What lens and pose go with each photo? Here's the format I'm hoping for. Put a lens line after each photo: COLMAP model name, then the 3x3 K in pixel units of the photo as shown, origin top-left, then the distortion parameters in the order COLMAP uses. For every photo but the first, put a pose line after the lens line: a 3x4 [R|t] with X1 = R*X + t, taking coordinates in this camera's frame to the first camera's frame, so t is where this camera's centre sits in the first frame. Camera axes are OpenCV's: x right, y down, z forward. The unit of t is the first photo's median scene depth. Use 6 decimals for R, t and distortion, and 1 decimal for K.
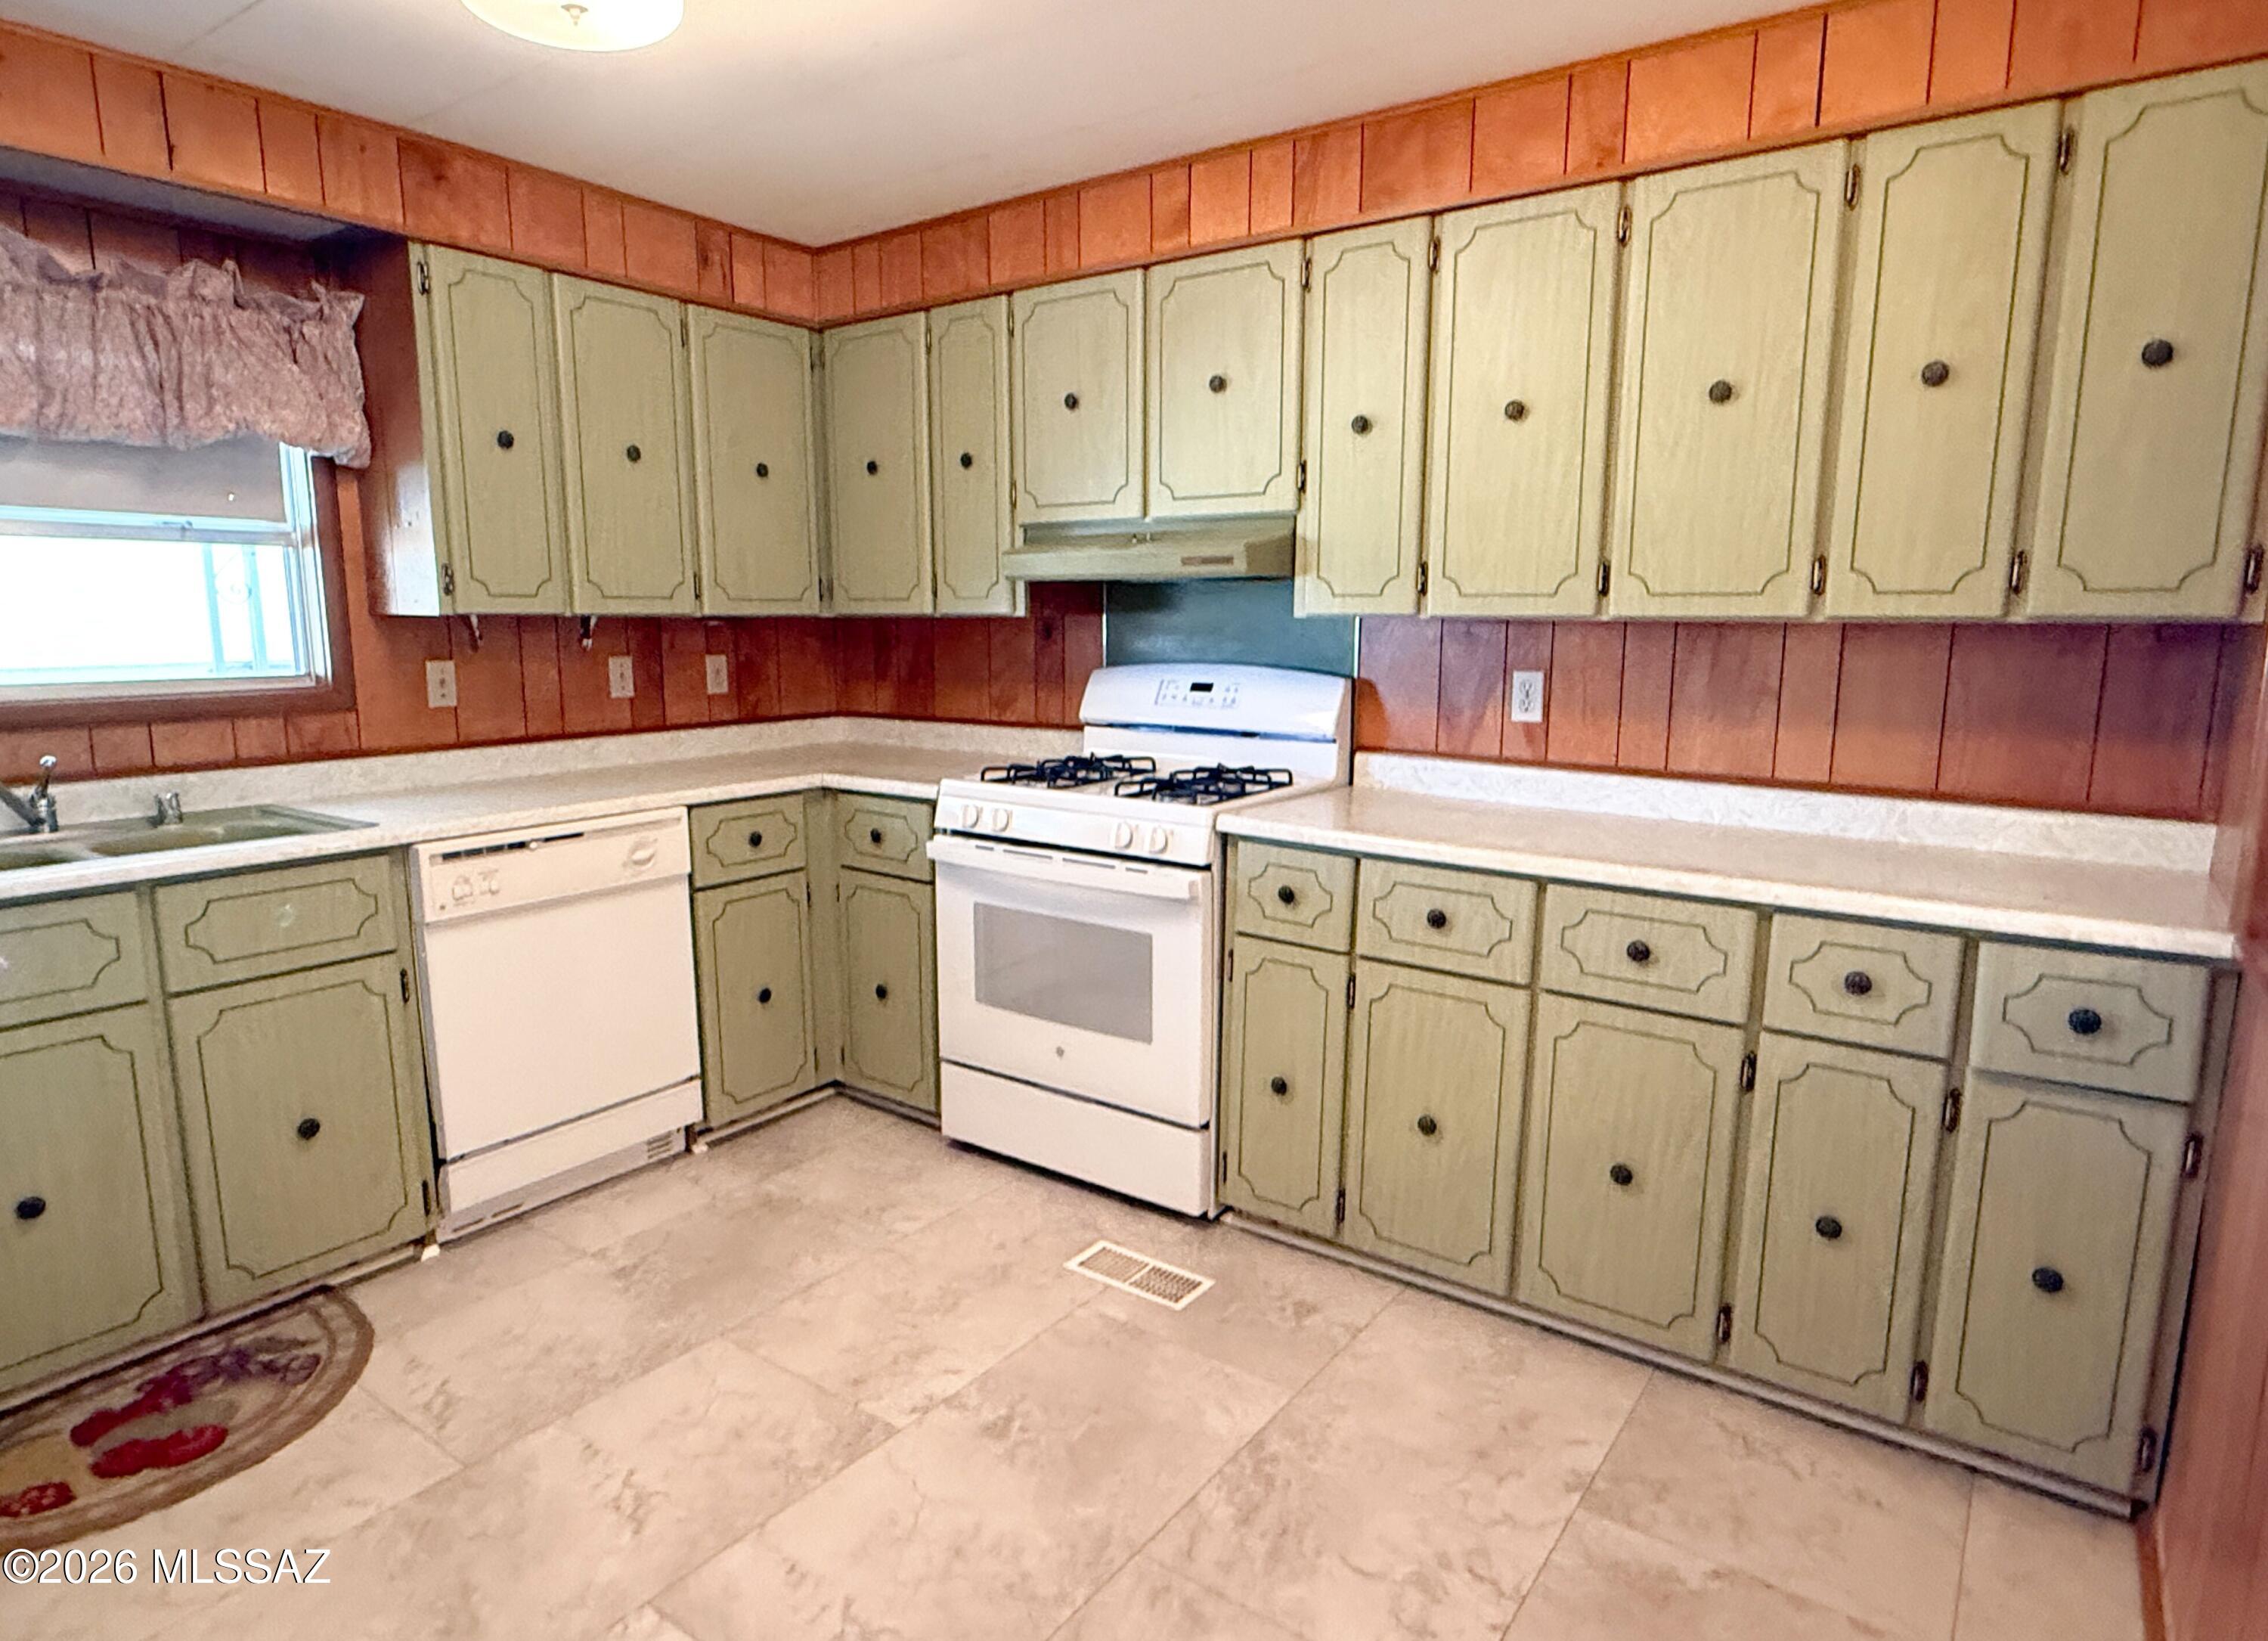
lens RADIAL K [[1312.9, 0, 1134.0], [0, 1312.9, 820.5], [0, 0, 1]] dist [-0.003734, 0.000714]
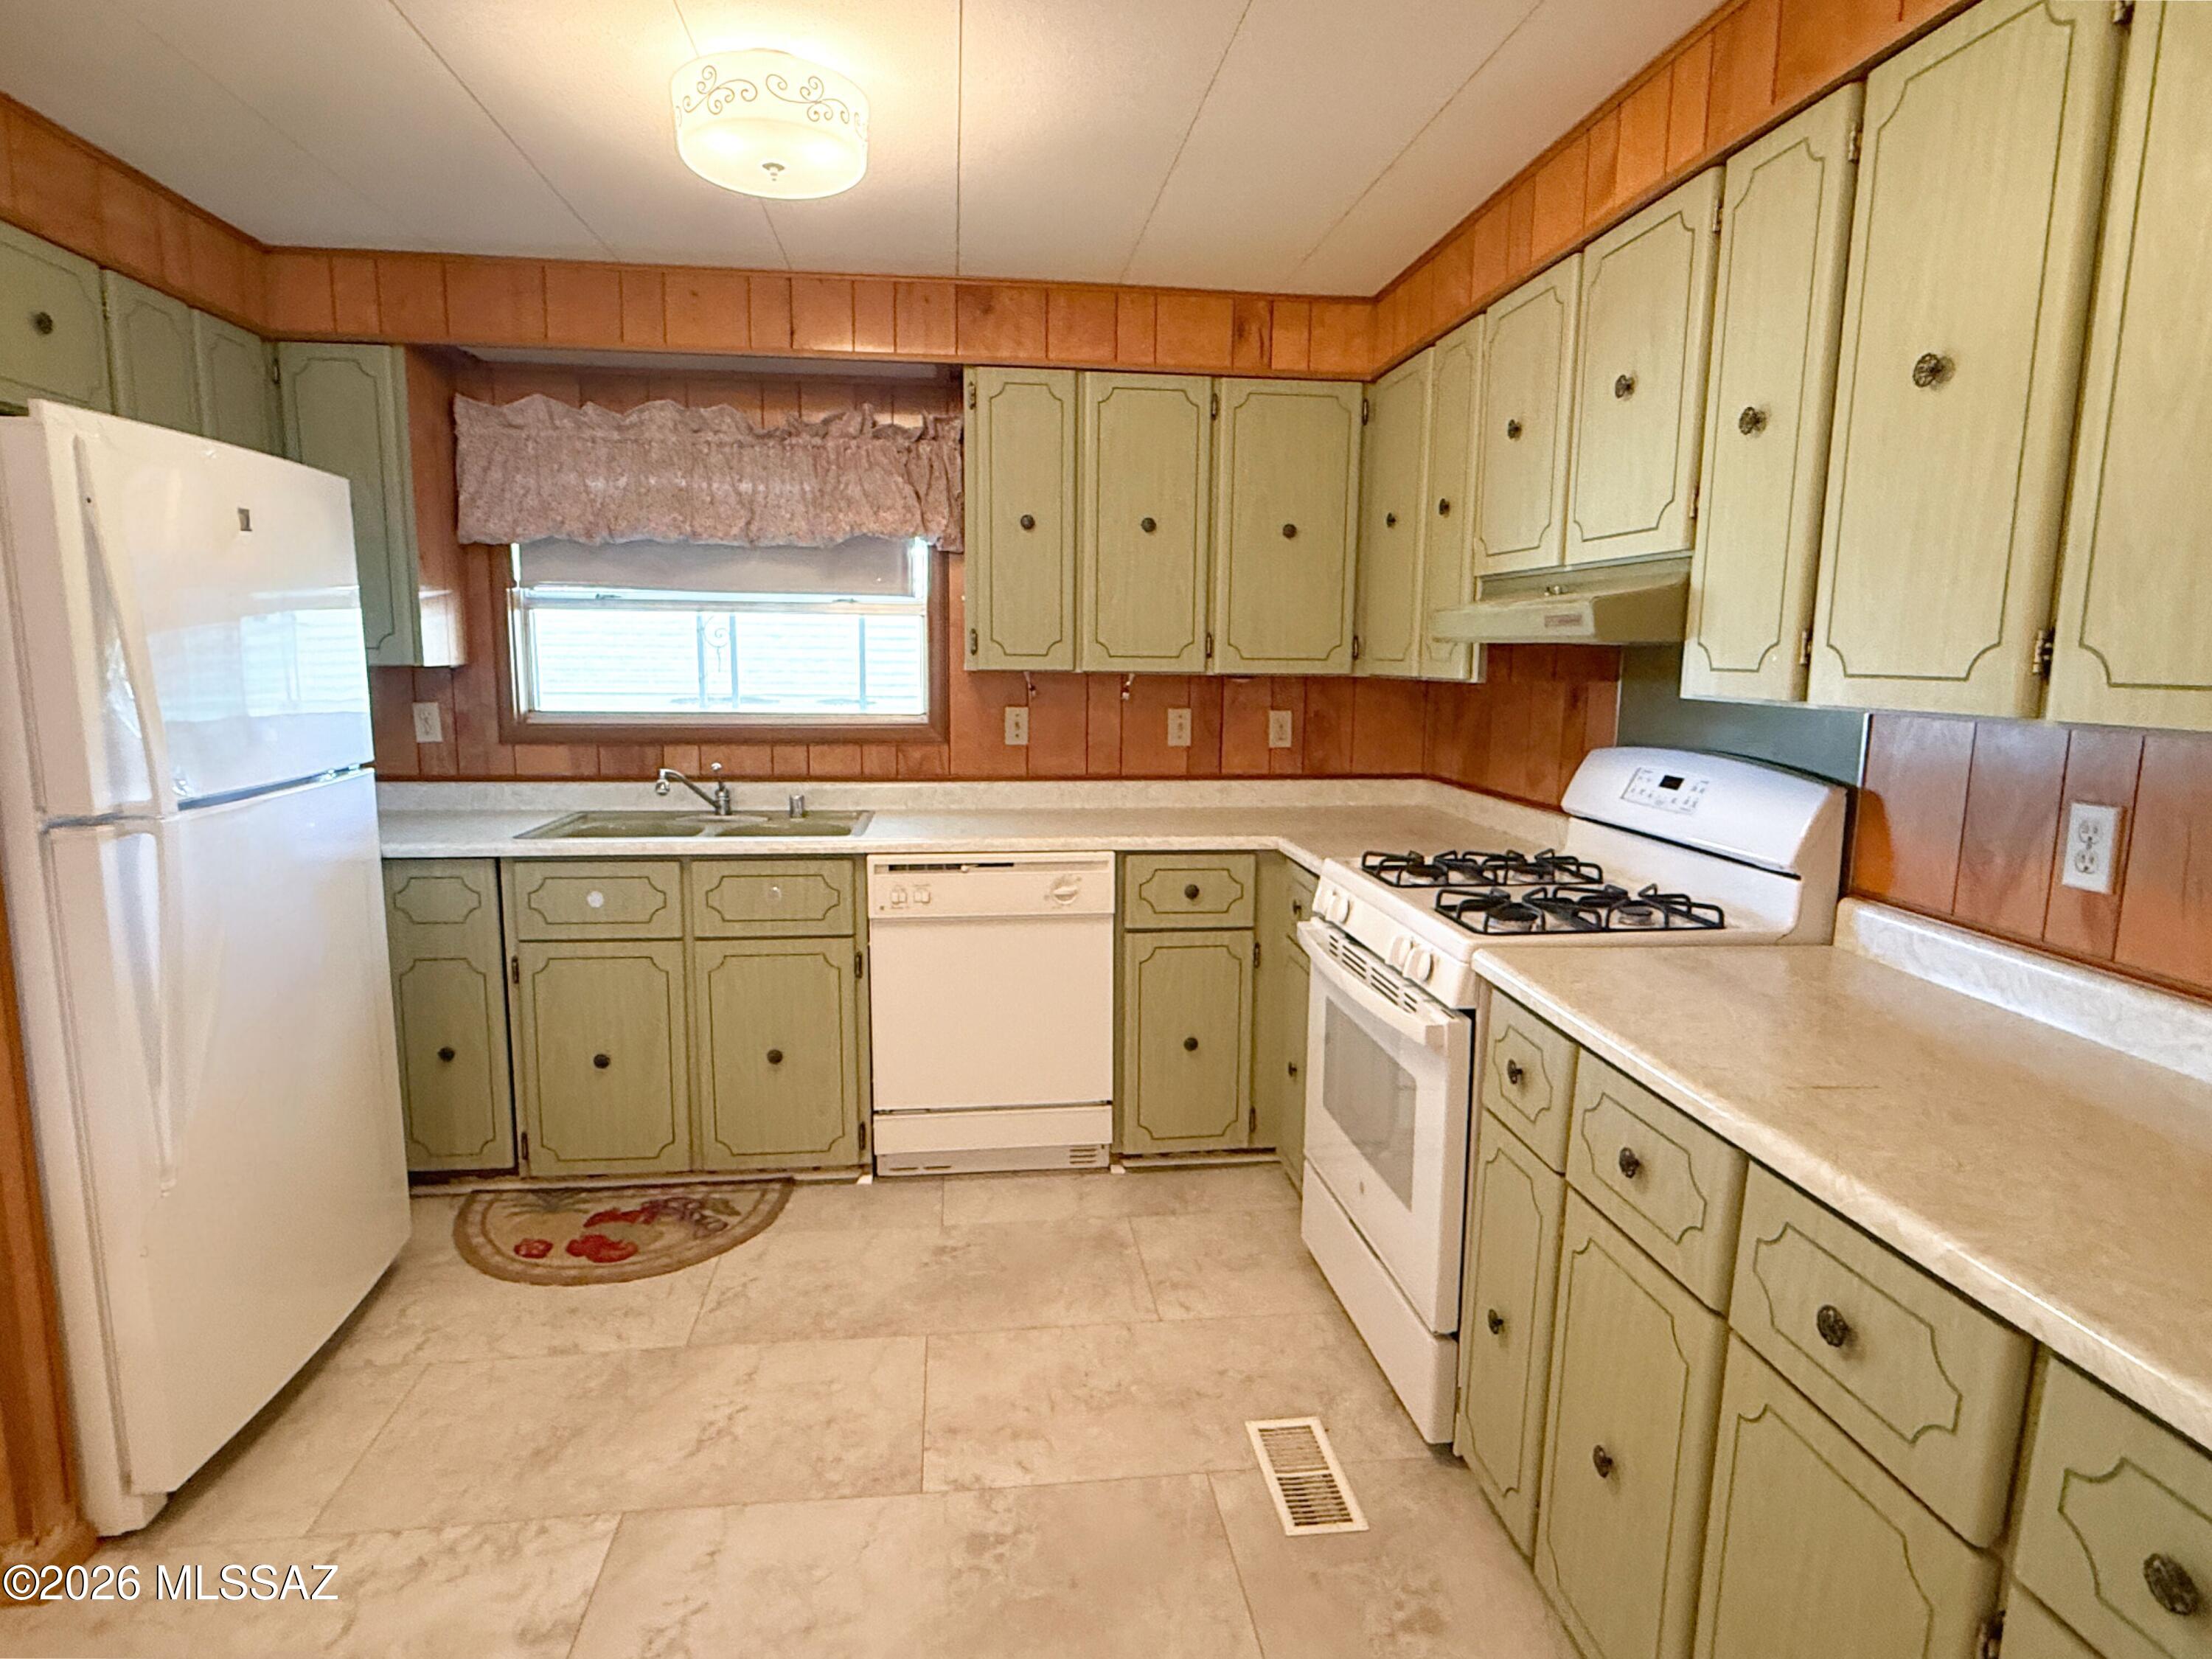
lens RADIAL K [[1249.6, 0, 1106.0], [0, 1249.6, 829.5], [0, 0, 1]] dist [0.001545, 0.000470]
pose [[0.674741, 0.112963, -0.729359, 0.410892], [-0.125232, 0.991411, 0.037695, -0.068797], [0.727352, 0.065905, 0.683092, 0.304301]]
